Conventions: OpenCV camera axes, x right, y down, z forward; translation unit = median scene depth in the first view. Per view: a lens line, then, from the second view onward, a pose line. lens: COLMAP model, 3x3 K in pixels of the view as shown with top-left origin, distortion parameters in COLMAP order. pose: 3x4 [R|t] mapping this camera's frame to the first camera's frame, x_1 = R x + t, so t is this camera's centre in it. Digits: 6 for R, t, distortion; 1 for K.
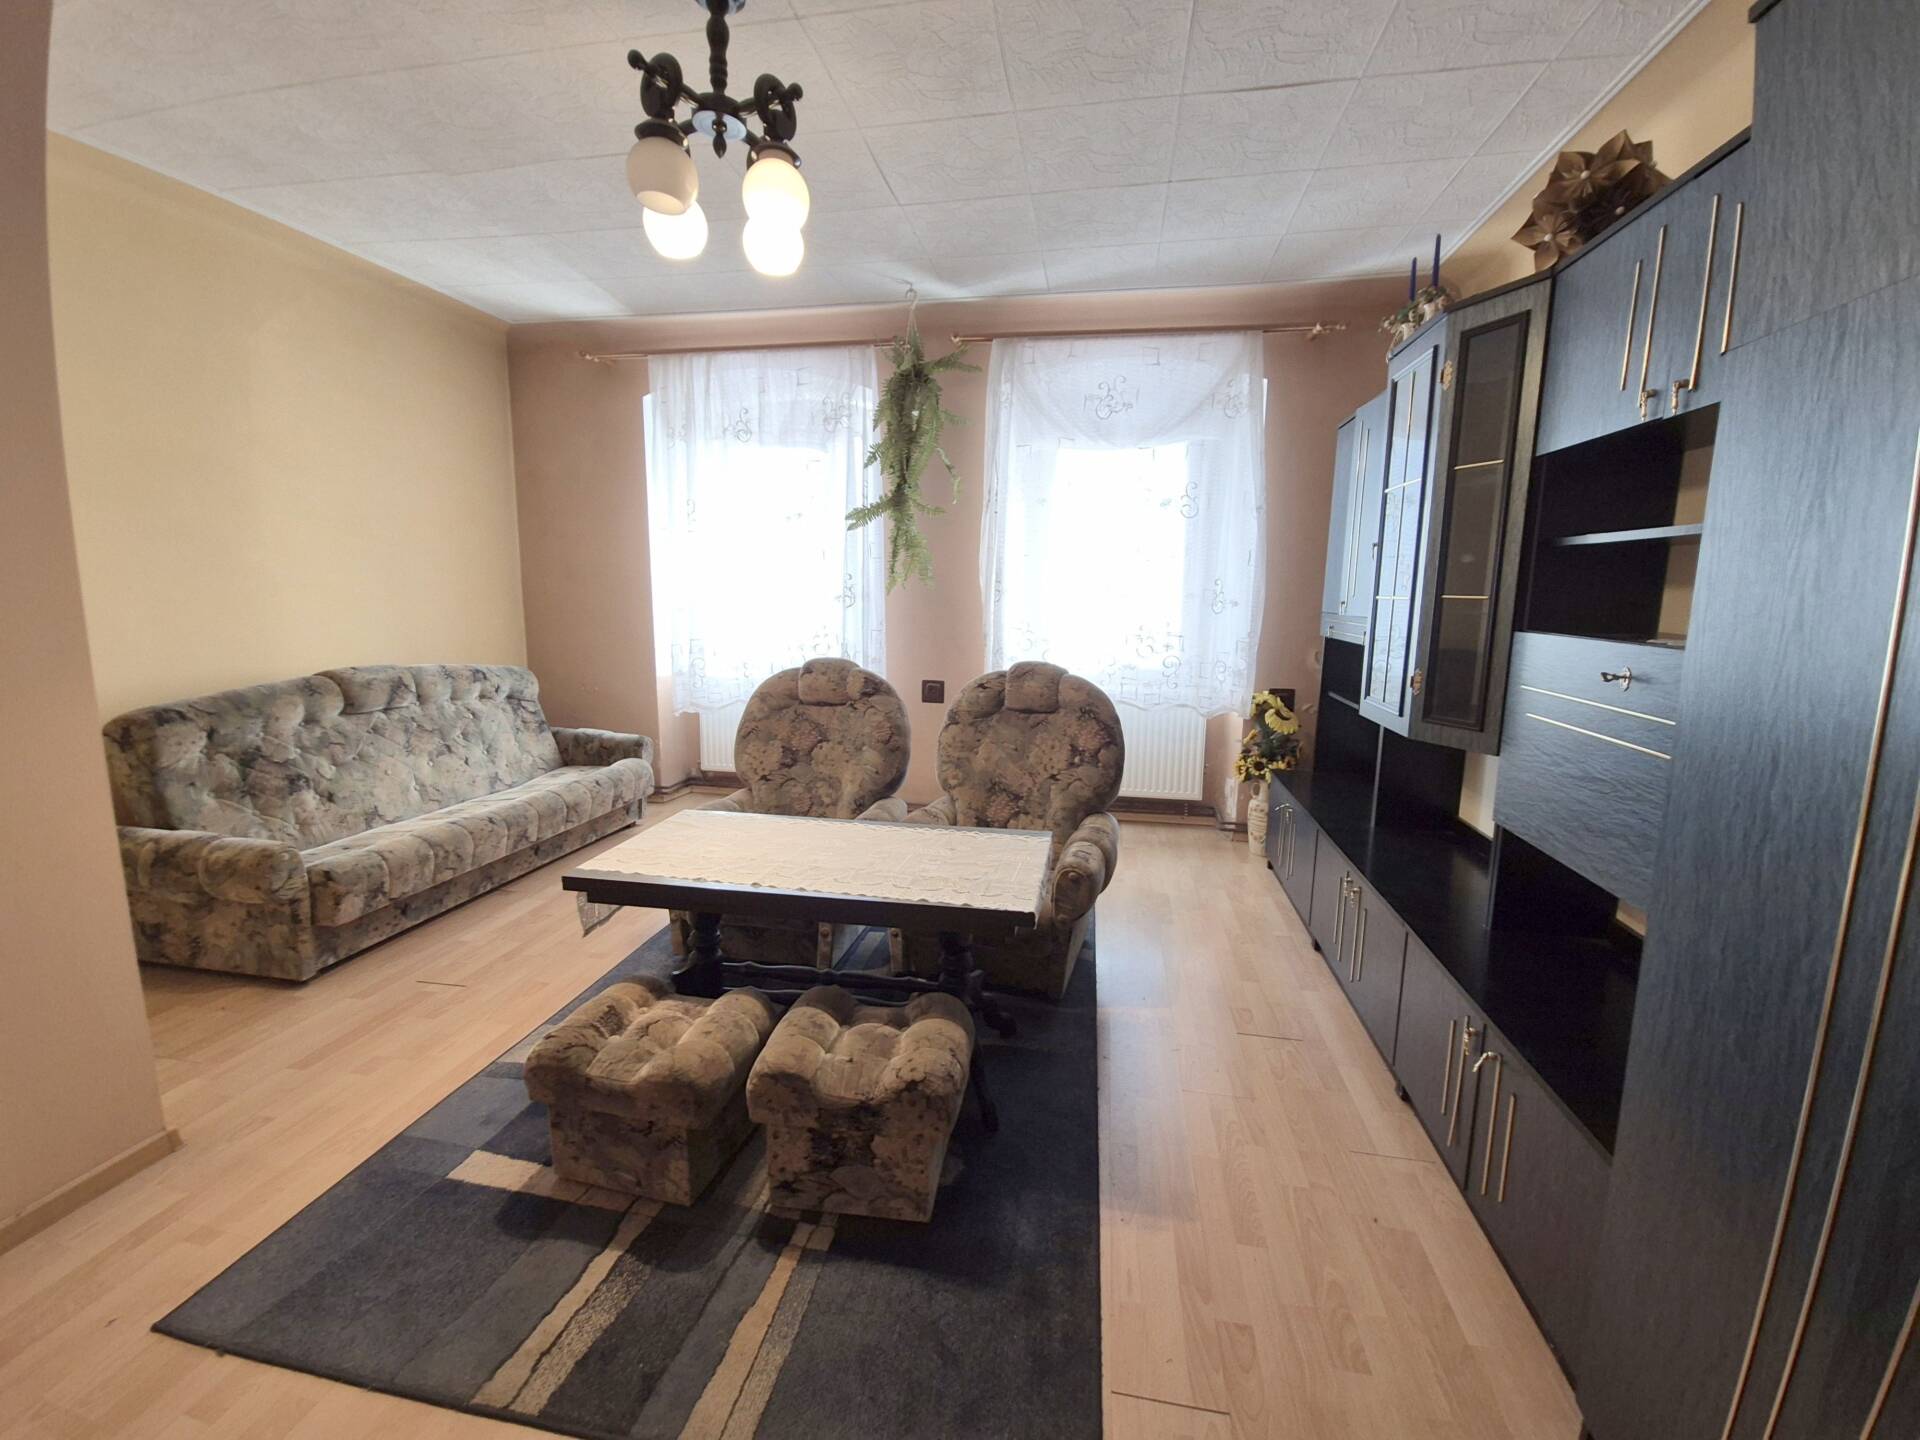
lens RADIAL K [[779.1, 0, 964.4], [0, 779.1, 706.8], [0, 0, 1]] dist [0.002017, -0.000088]
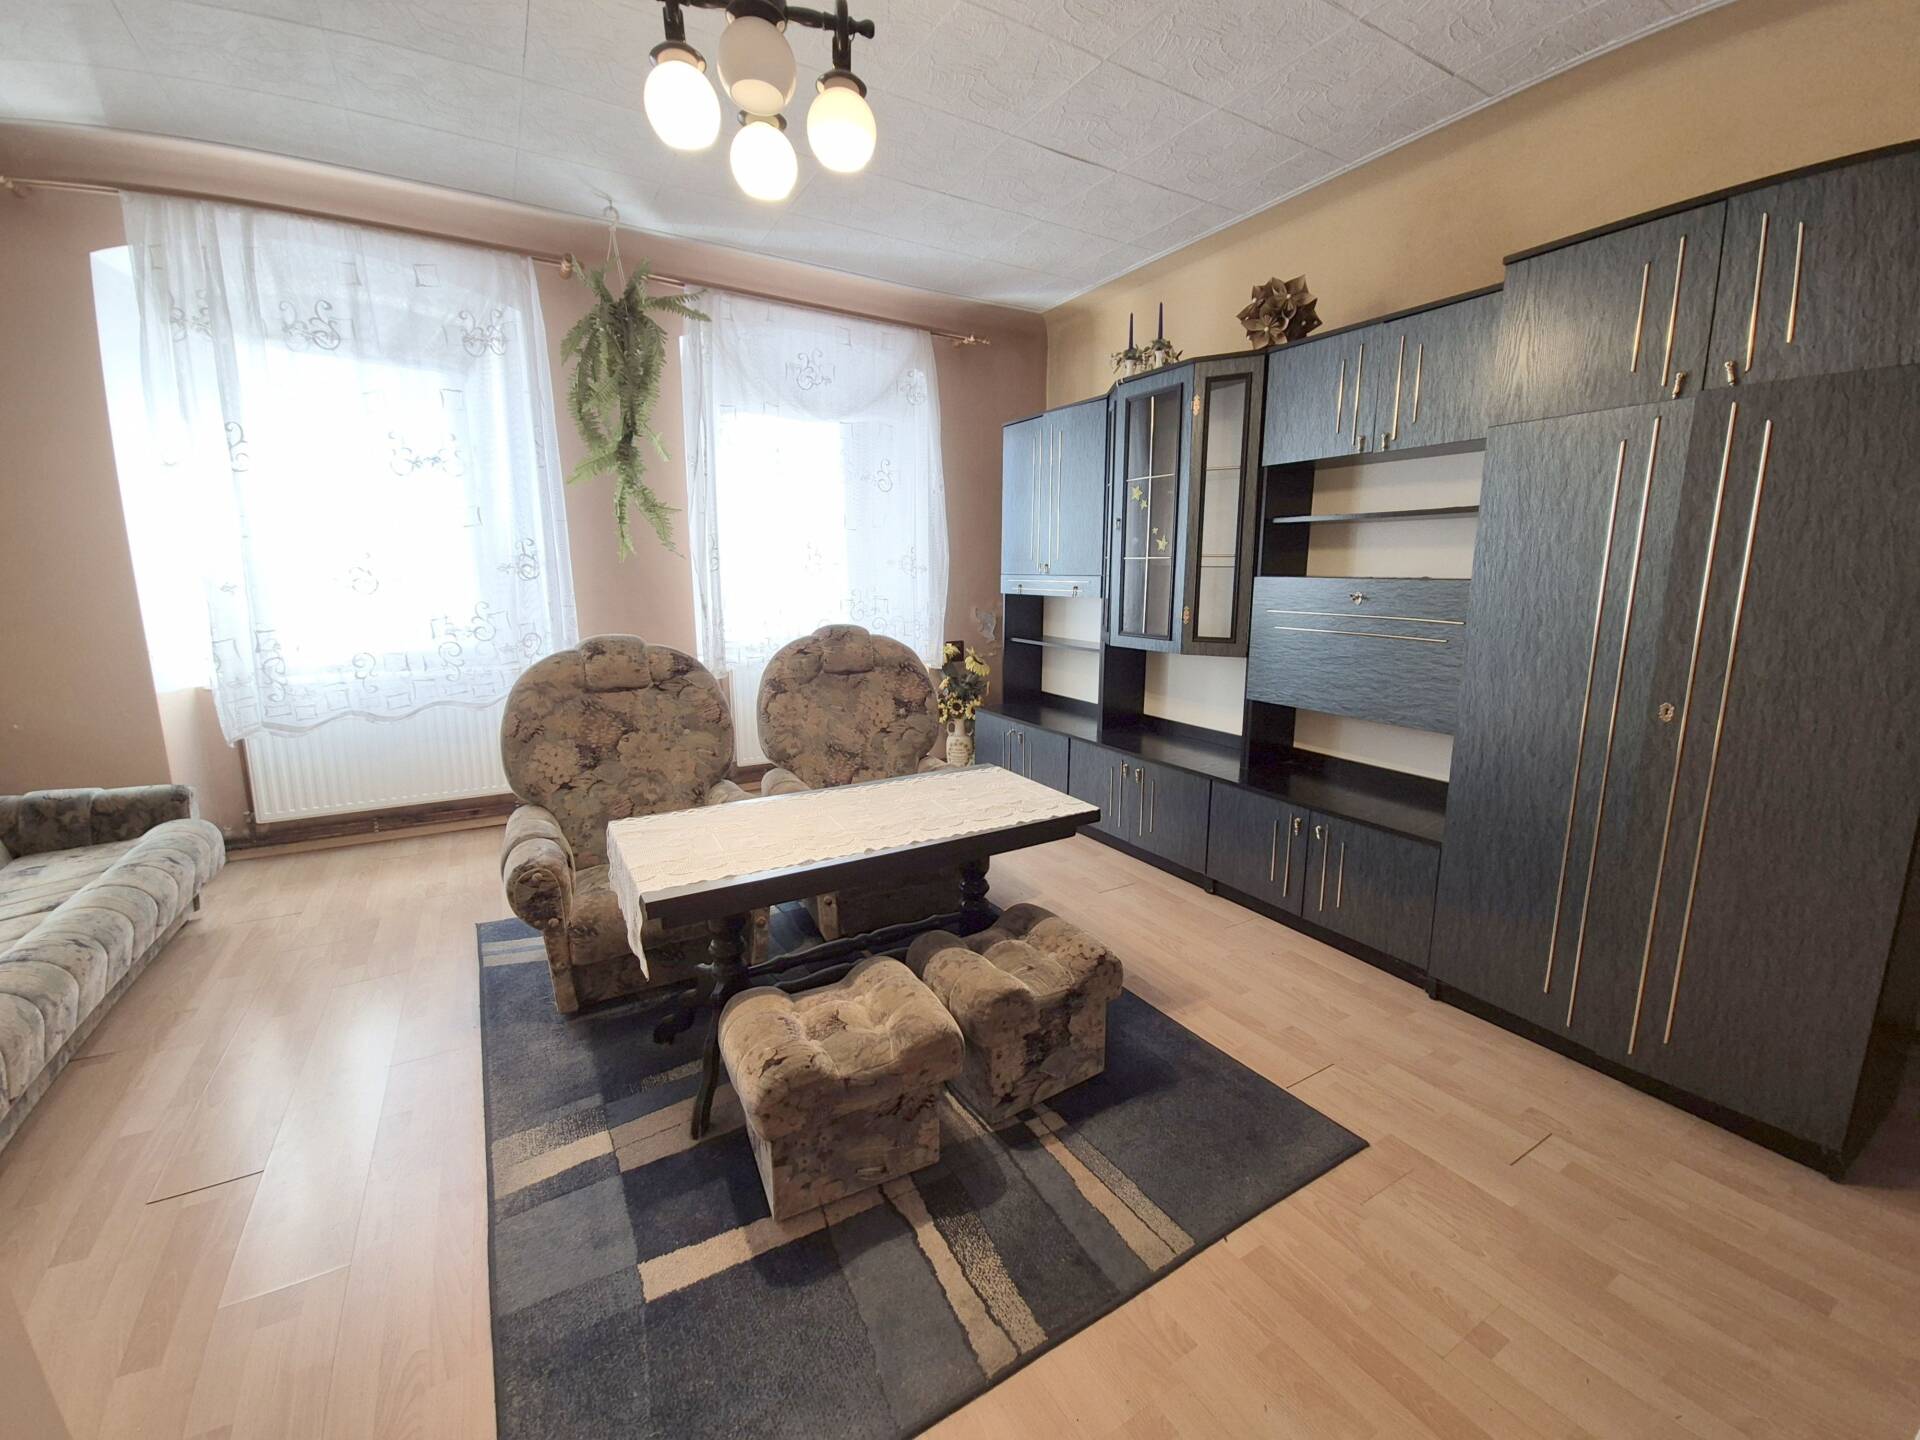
lens RADIAL K [[783.4, 0, 966.9], [0, 783.4, 710.2], [0, 0, 1]] dist [-0.000740, -0.000224]
pose [[0.749798, -0.125604, 0.649636, -0.488375], [0.105635, 0.991948, 0.069866, -0.000331], [-0.653180, 0.016239, 0.757029, 0.110703]]
